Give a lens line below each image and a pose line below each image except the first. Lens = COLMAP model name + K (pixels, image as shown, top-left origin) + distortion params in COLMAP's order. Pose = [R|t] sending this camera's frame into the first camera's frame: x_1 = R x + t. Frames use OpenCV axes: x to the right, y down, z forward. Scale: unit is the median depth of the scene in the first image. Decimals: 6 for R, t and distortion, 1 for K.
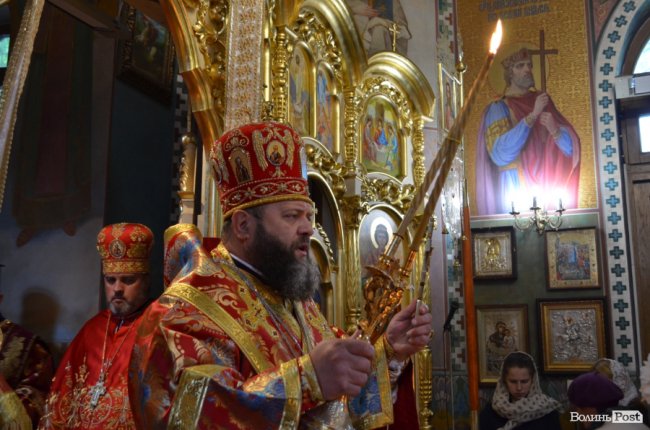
lens RADIAL K [[782.9, 0, 328.9], [0, 782.9, 213.5], [0, 0, 1]] dist [-0.004521, 0.000000]
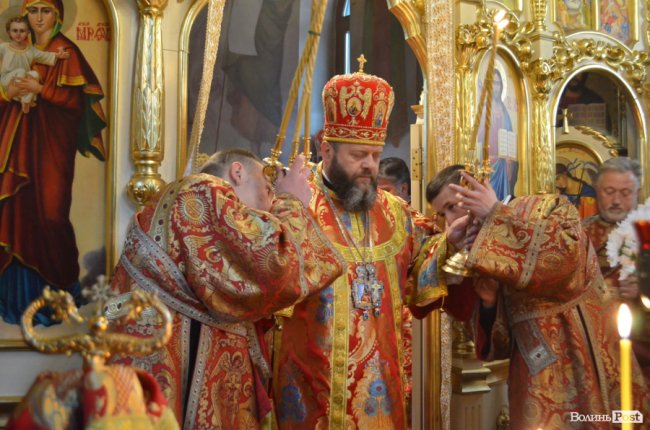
lens RADIAL K [[782.9, 0, 321.8], [0, 782.9, 221.2], [0, 0, 1]] dist [-0.004521, 0.000000]
pose [[0.786945, -0.025265, -0.616506, 0.296423], [0.107500, 0.989494, 0.096668, 0.009905], [0.607587, -0.142347, 0.781393, -0.032952]]
